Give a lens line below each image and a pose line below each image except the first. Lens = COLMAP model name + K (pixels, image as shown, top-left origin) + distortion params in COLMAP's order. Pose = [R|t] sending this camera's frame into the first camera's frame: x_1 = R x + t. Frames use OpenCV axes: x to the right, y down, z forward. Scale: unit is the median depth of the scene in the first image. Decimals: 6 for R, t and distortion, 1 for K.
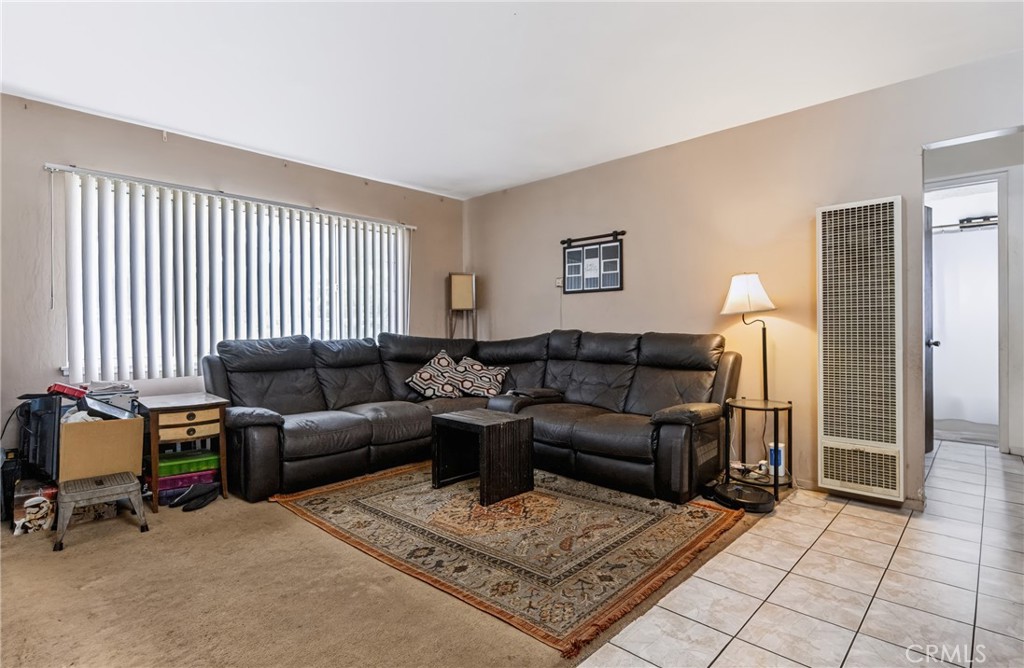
lens RADIAL K [[501.3, 0, 533.4], [0, 501.3, 337.1], [0, 0, 1]] dist [0.001530, -0.000043]
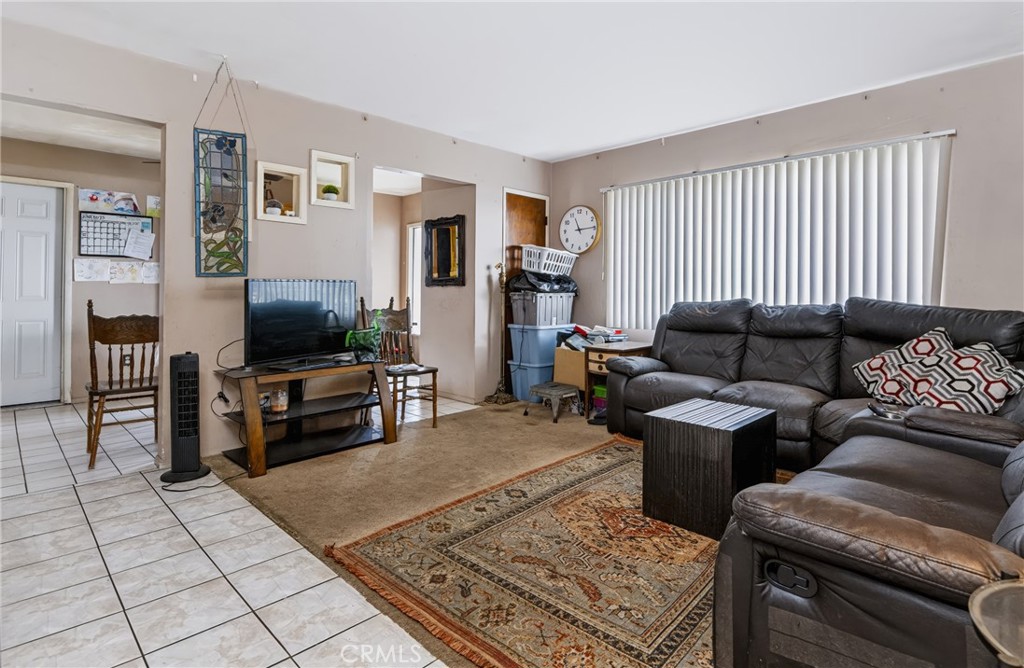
lens RADIAL K [[519.7, 0, 512.4], [0, 519.7, 292.8], [0, 0, 1]] dist [-0.001151, -0.000496]
pose [[-0.039680, 0.002971, -0.999208, 0.734203], [-0.014780, 0.999884, 0.003560, -0.015980], [0.999103, 0.014910, -0.039632, 0.815200]]
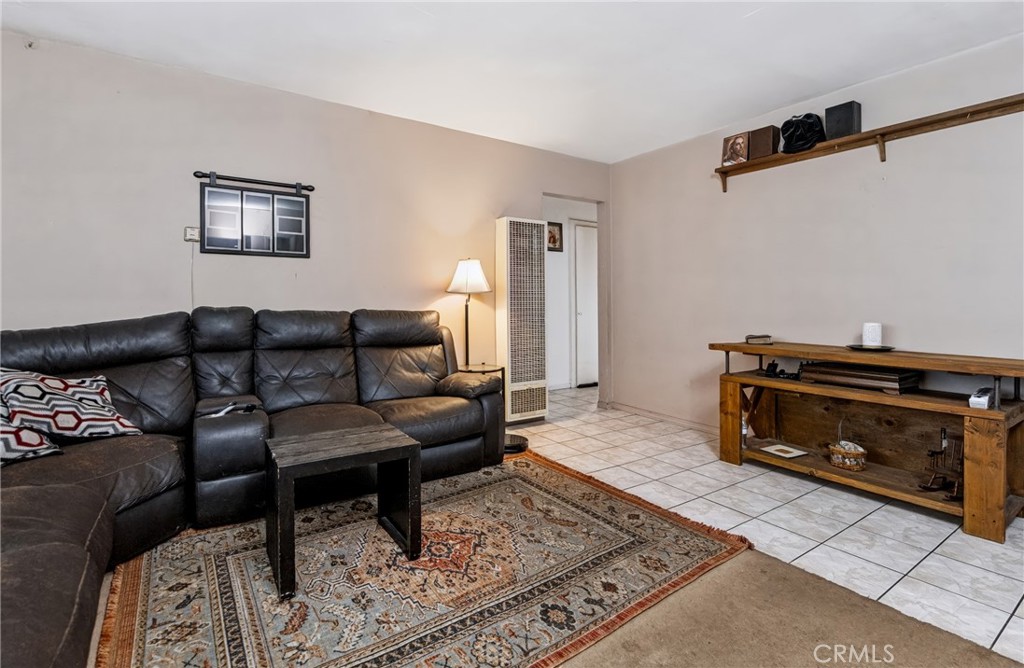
lens RADIAL K [[477.1, 0, 514.8], [0, 477.1, 311.1], [0, 0, 1]] dist [-0.013983, -0.000150]
pose [[0.232625, -0.010157, 0.972514, -0.706128], [0.017107, 0.999834, 0.006350, -0.009928], [-0.972416, 0.015159, 0.232760, 0.707199]]
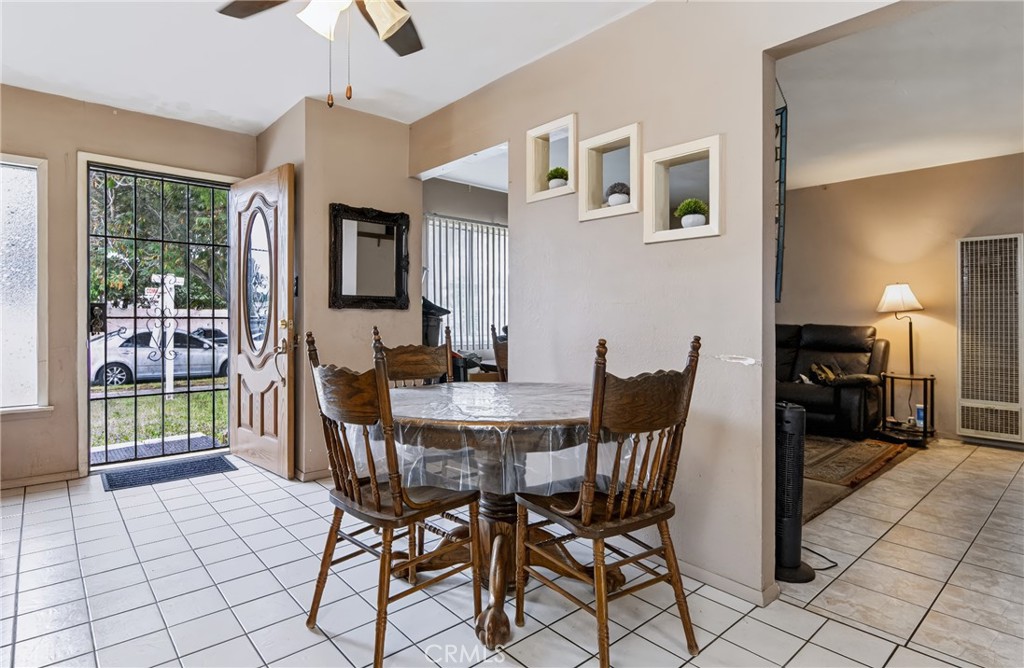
lens RADIAL K [[522.9, 0, 492.6], [0, 522.9, 323.6], [0, 0, 1]] dist [-0.004067, -0.001738]
pose [[0.992055, 0.012441, -0.125192, -0.571969], [-0.013361, 0.999890, -0.006513, 0.011940], [0.125097, 0.008134, 0.992111, -0.648398]]
